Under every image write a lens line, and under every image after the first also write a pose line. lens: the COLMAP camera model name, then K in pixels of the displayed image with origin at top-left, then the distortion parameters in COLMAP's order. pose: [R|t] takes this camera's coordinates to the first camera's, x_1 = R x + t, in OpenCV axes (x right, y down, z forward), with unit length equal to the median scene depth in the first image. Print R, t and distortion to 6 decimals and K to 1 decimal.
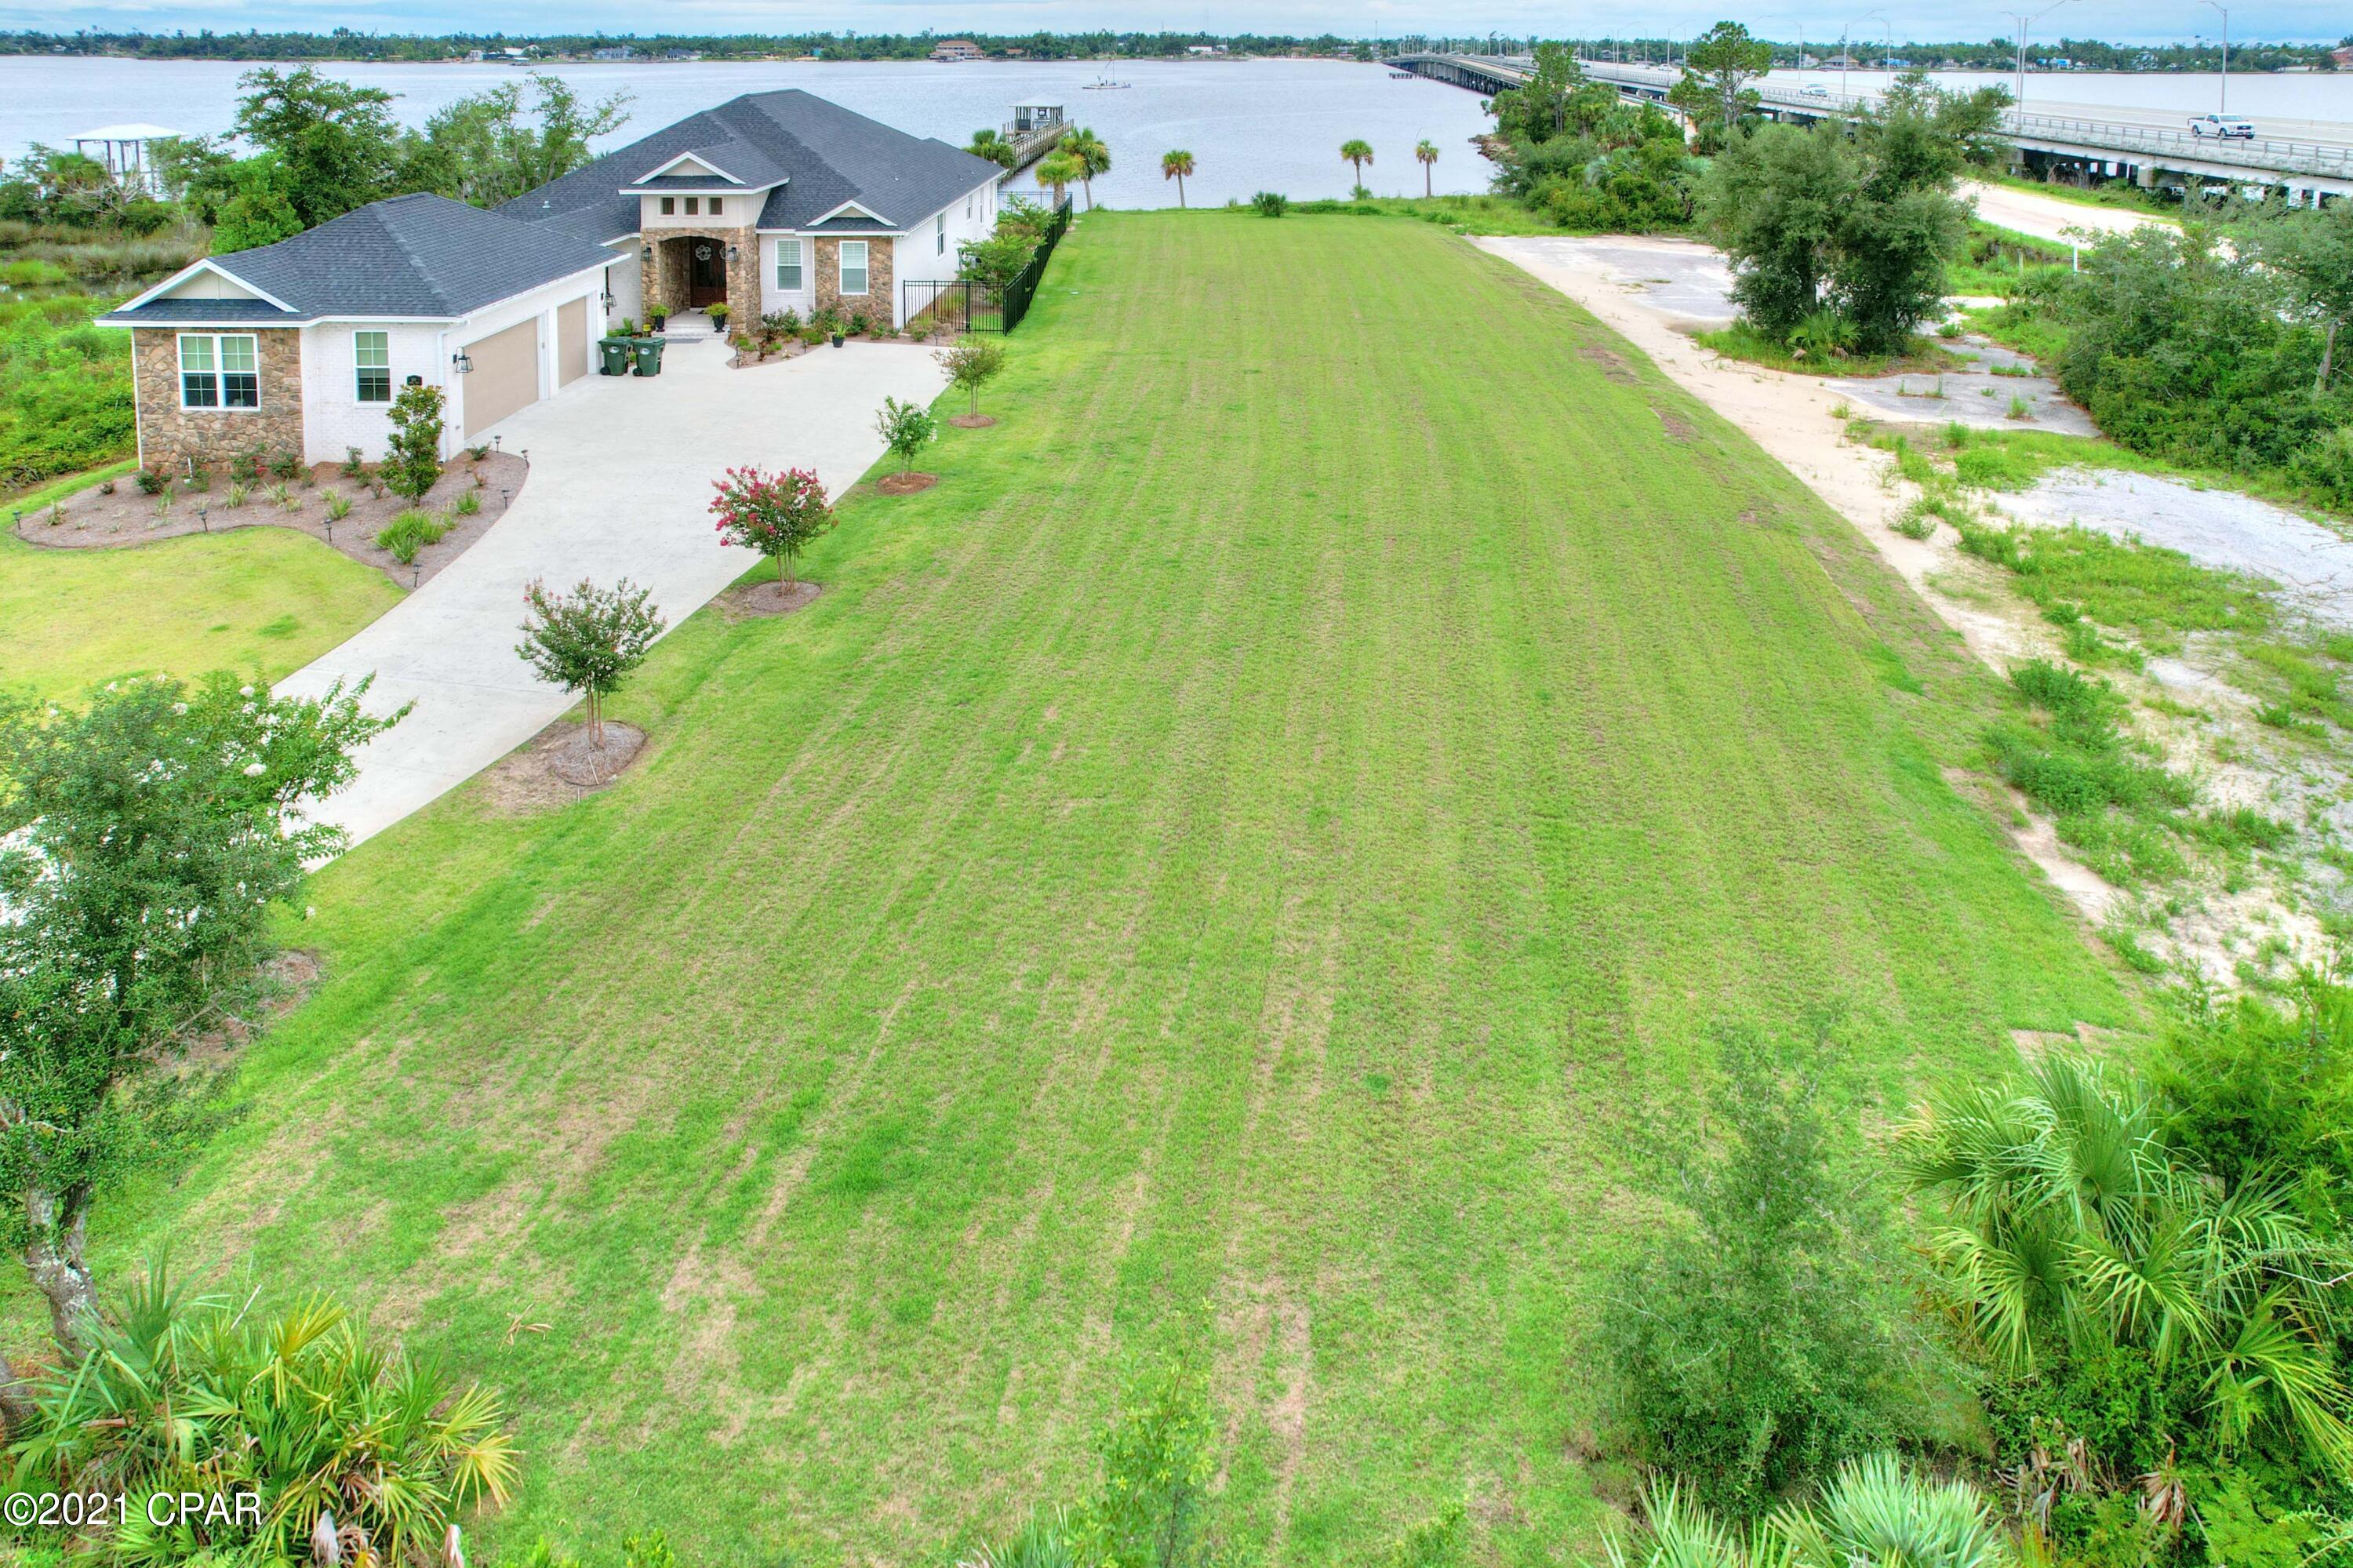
lens RADIAL K [[1592.3, 0, 1157.5], [0, 1592.3, 388.0], [0, 0, 1]] dist [-0.045037, 0.022549]
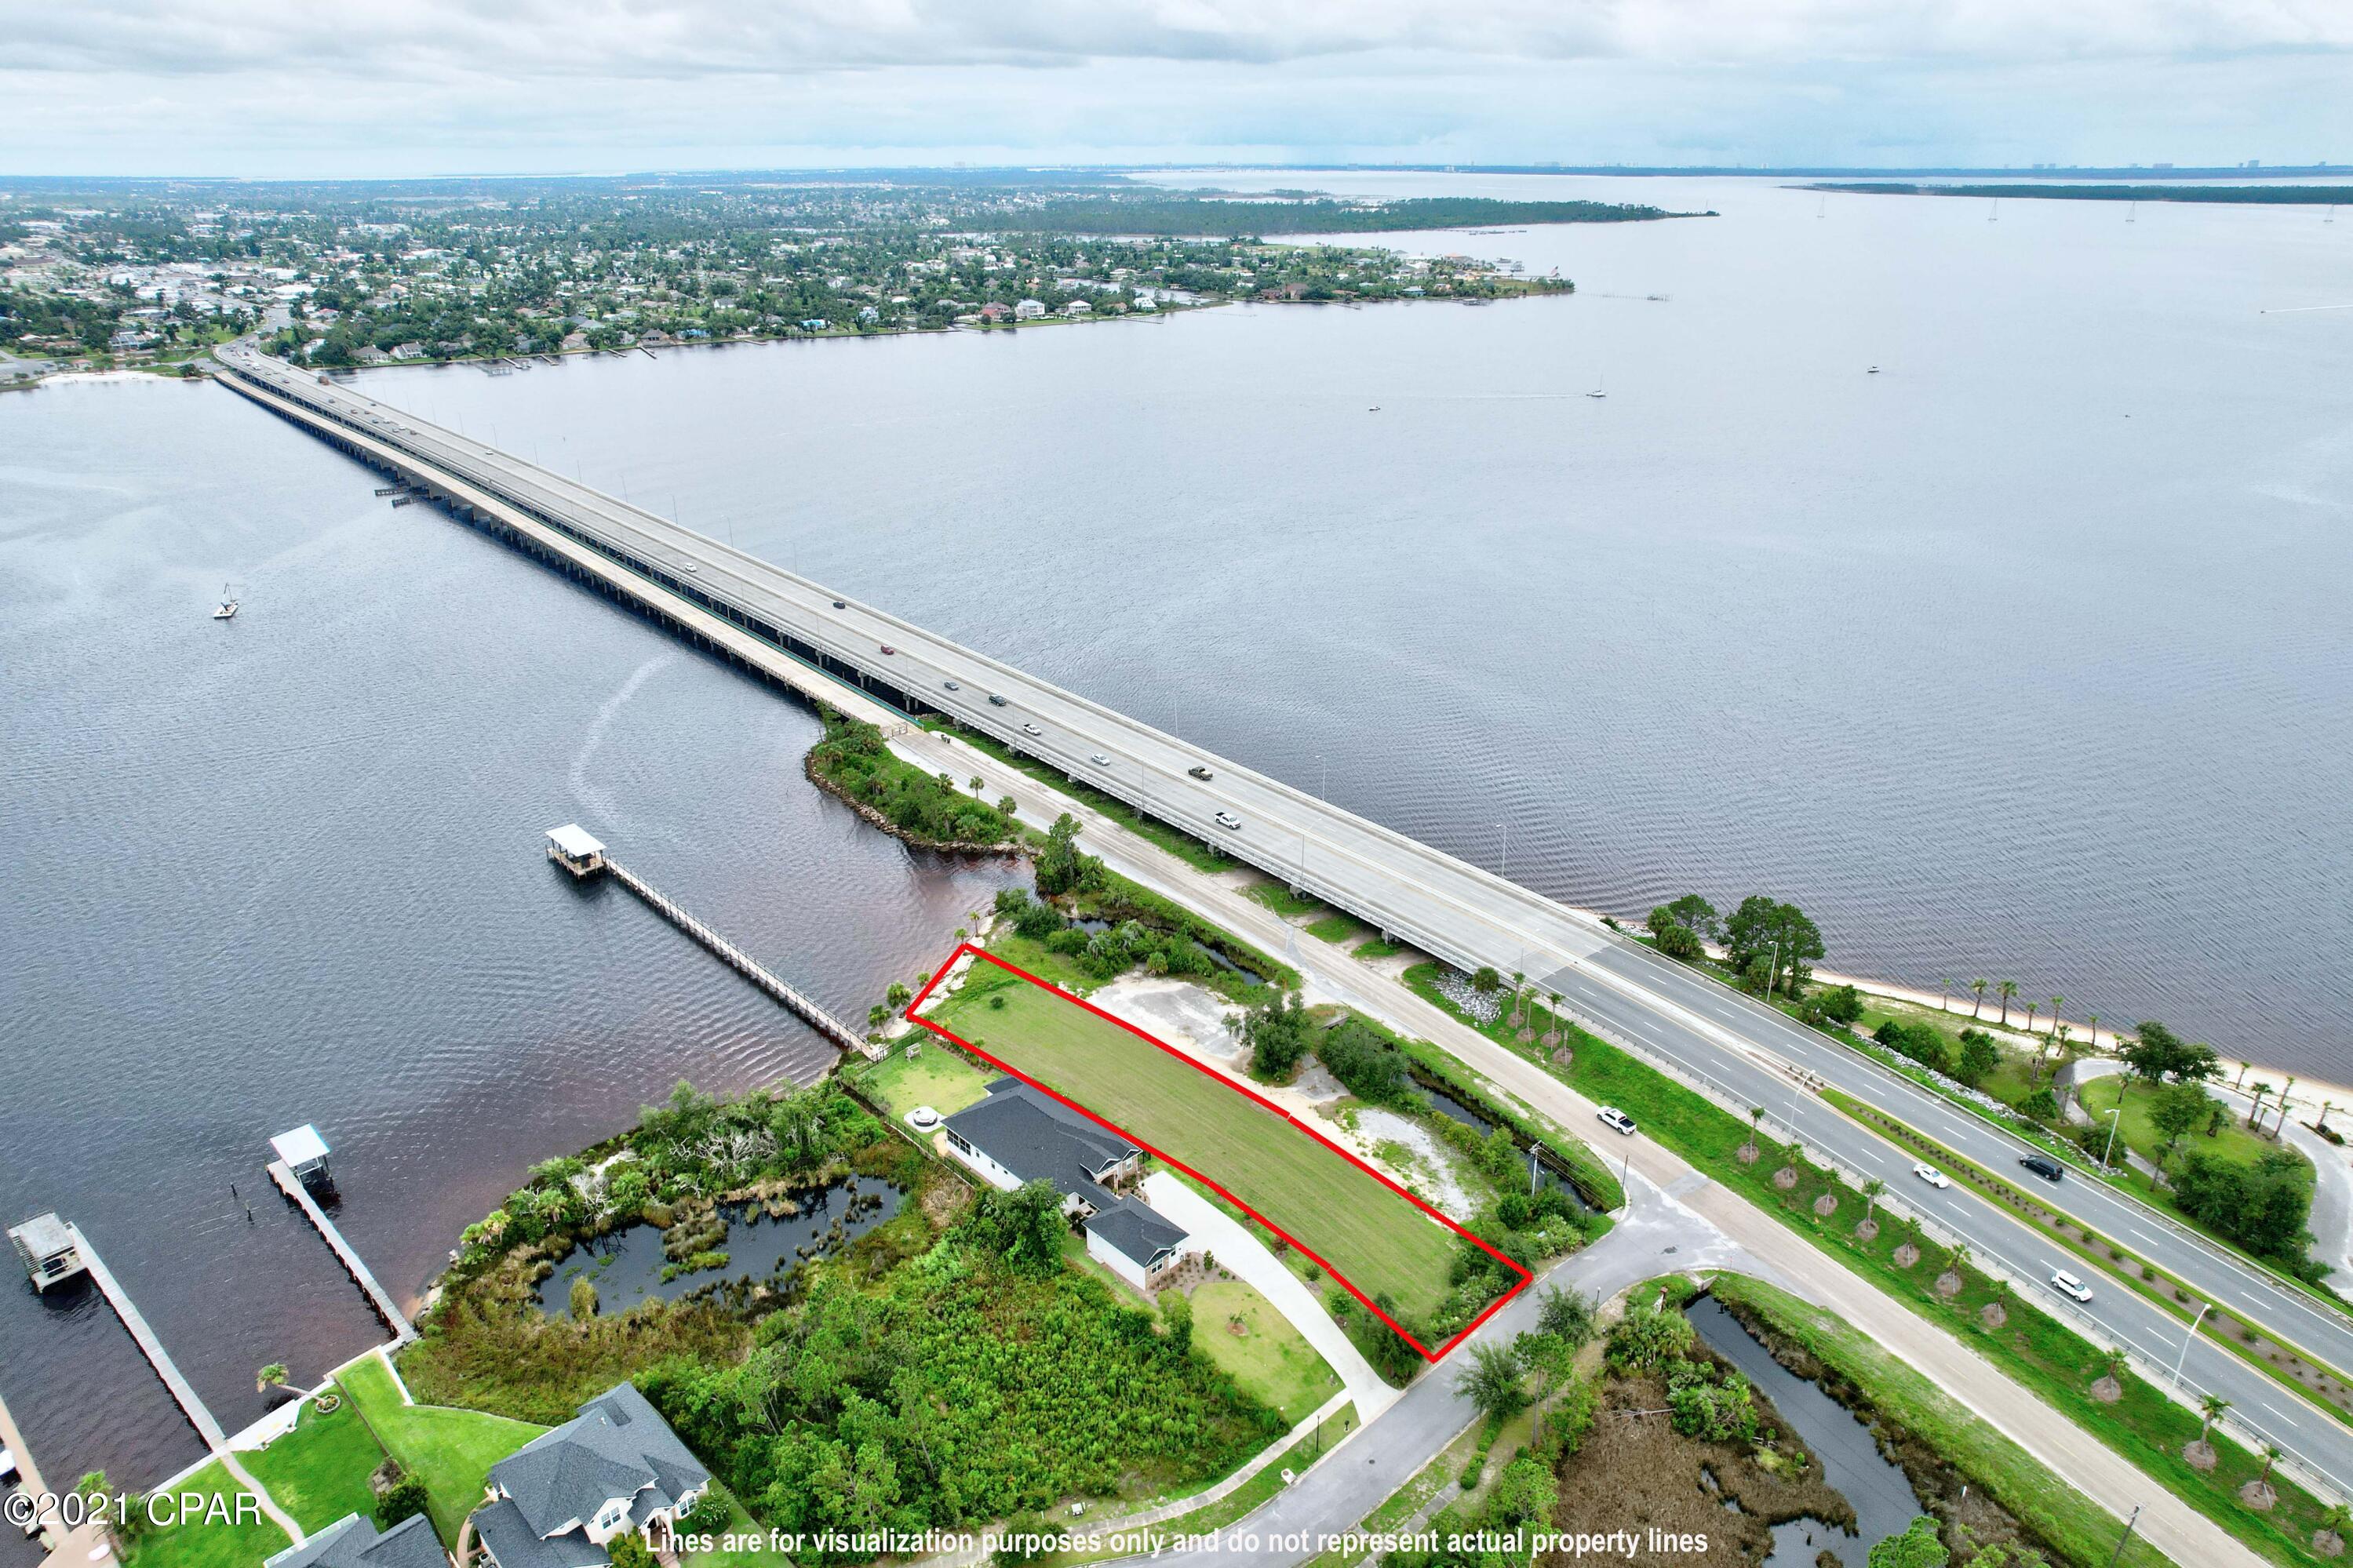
lens RADIAL K [[1507.1, 0, 1170.8], [0, 1507.1, 836.1], [0, 0, 1]] dist [-0.066890, 0.059583]
pose [[0.702203, -0.300560, 0.645426, -3.752124], [0.153553, 0.949125, 0.274924, -3.054372], [-0.695221, -0.093945, 0.712631, -2.739573]]
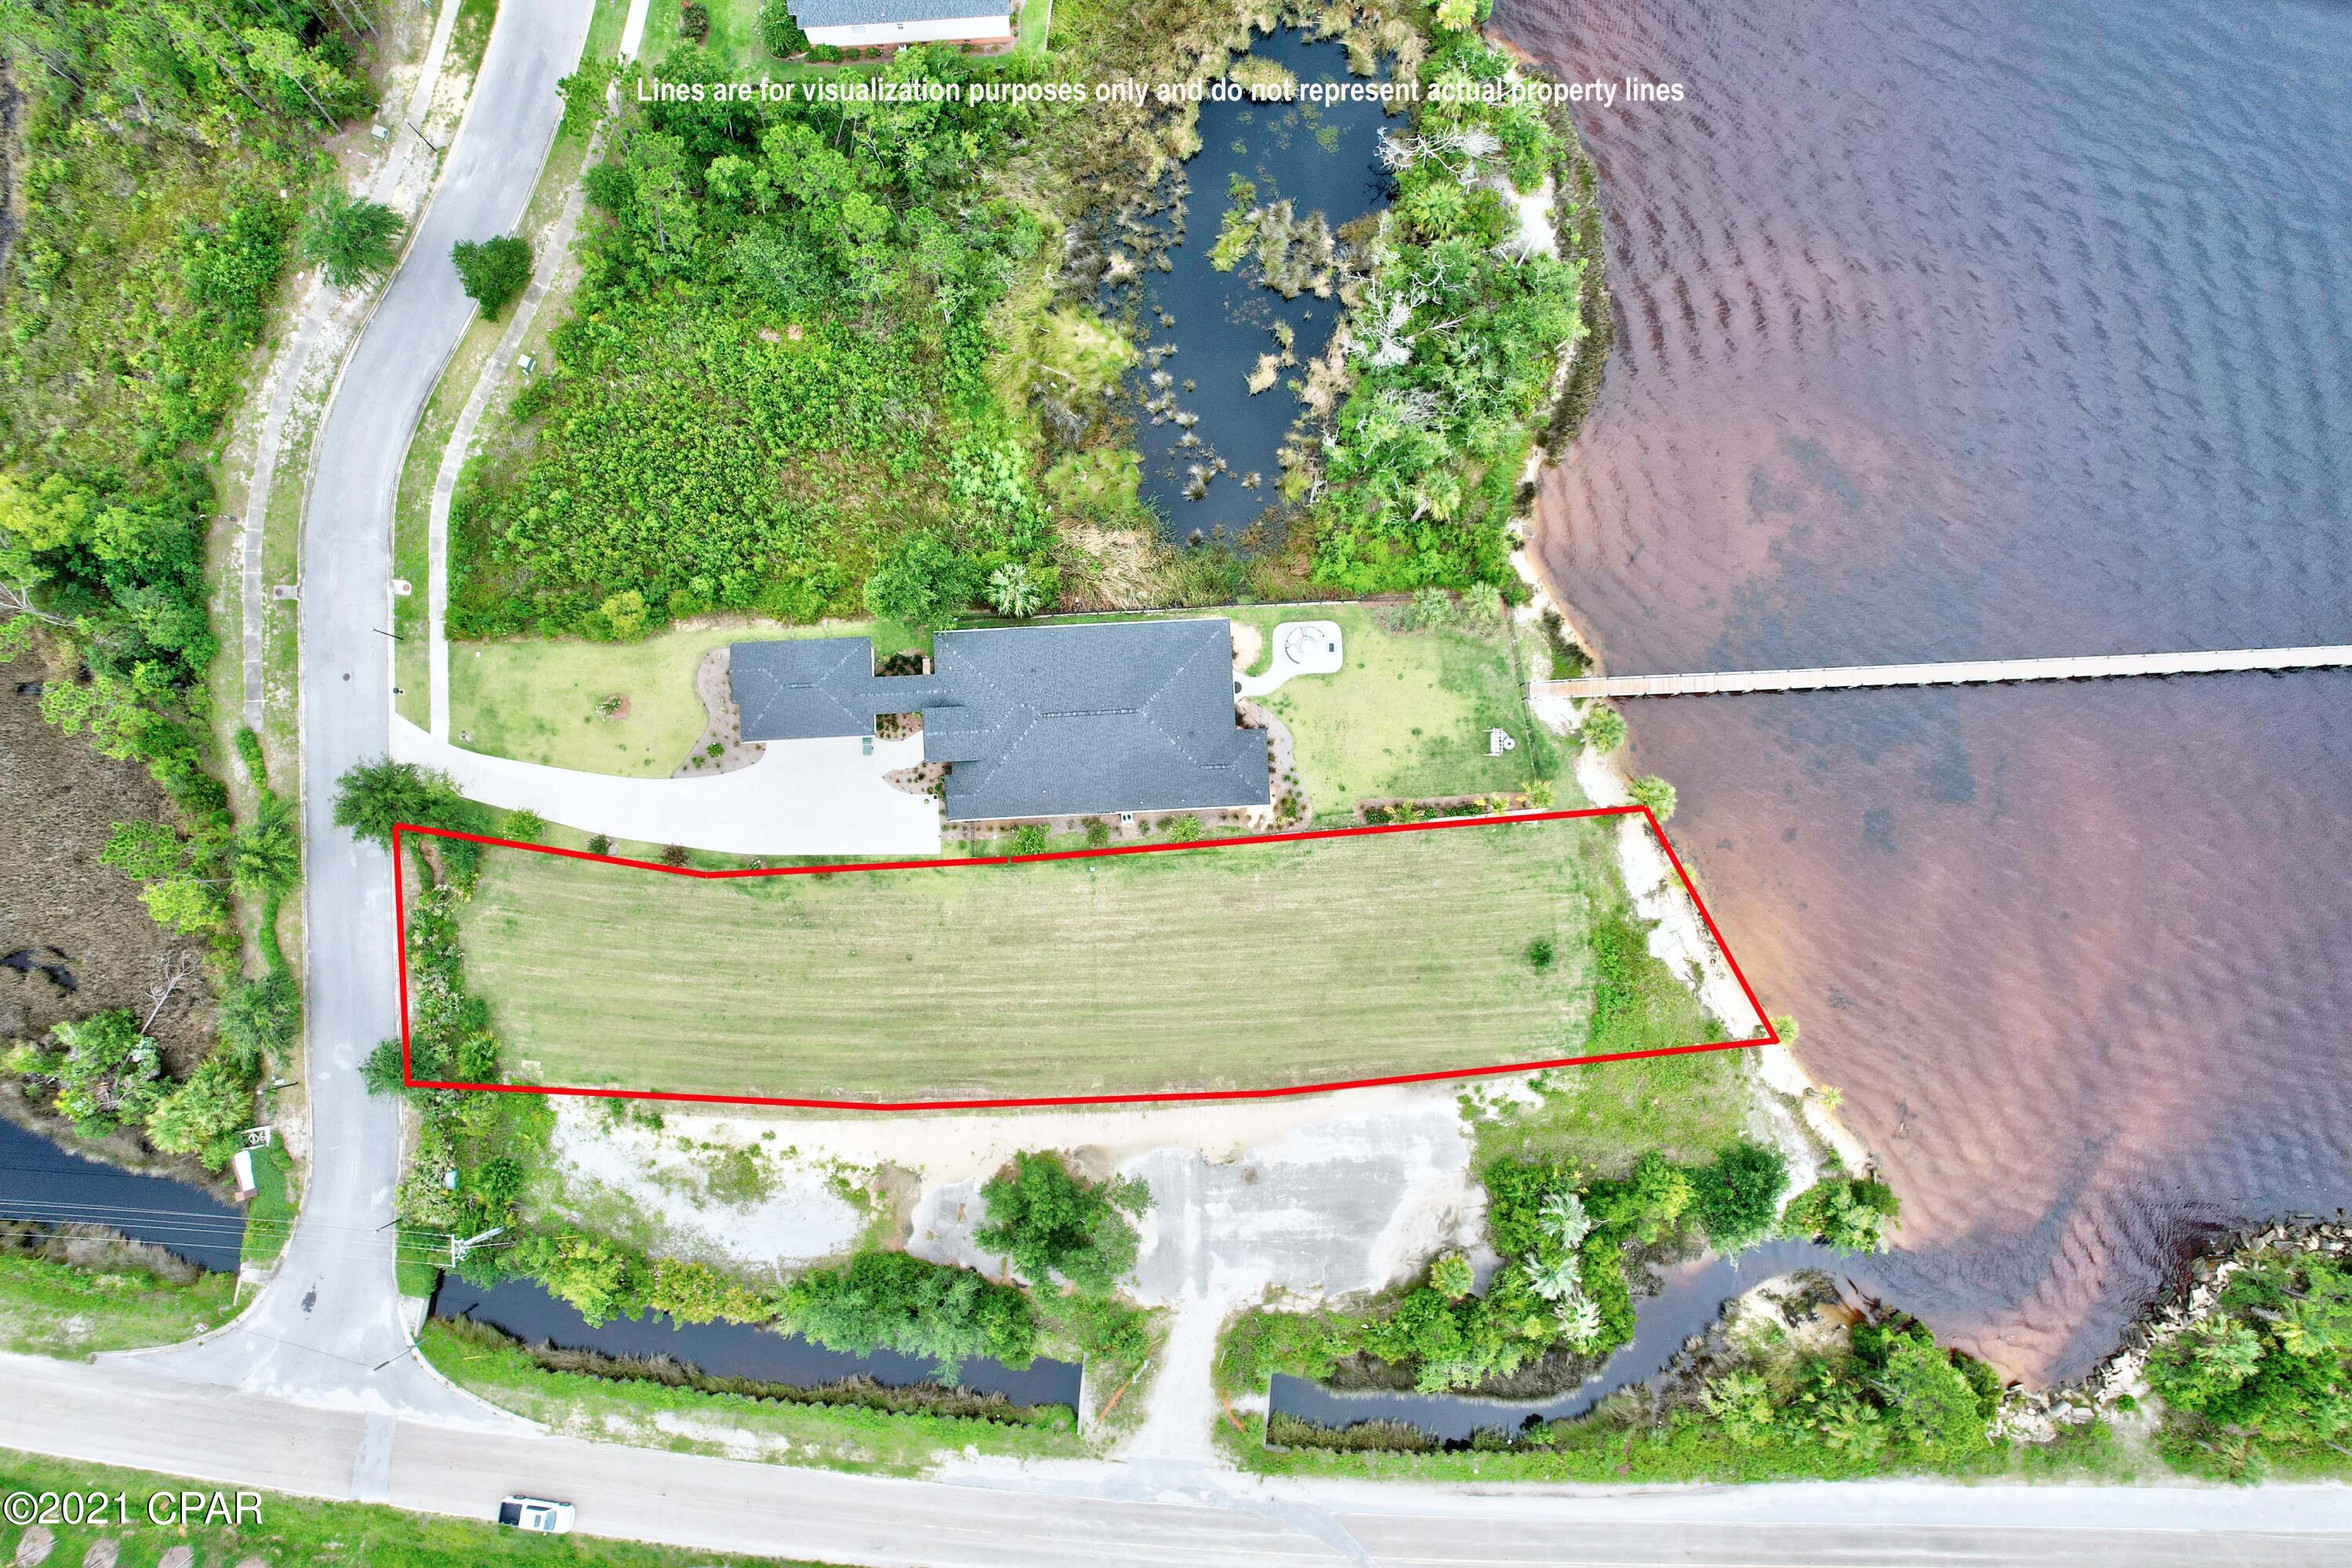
lens RADIAL K [[1506.7, 0, 1173.9], [0, 1506.7, 801.1], [0, 0, 1]] dist [-0.066890, 0.059583]
pose [[0.081556, 0.995417, -0.049935, -0.065789], [-0.217769, 0.066689, 0.973719, -3.995636], [0.972587, -0.068538, 0.222210, 1.319294]]
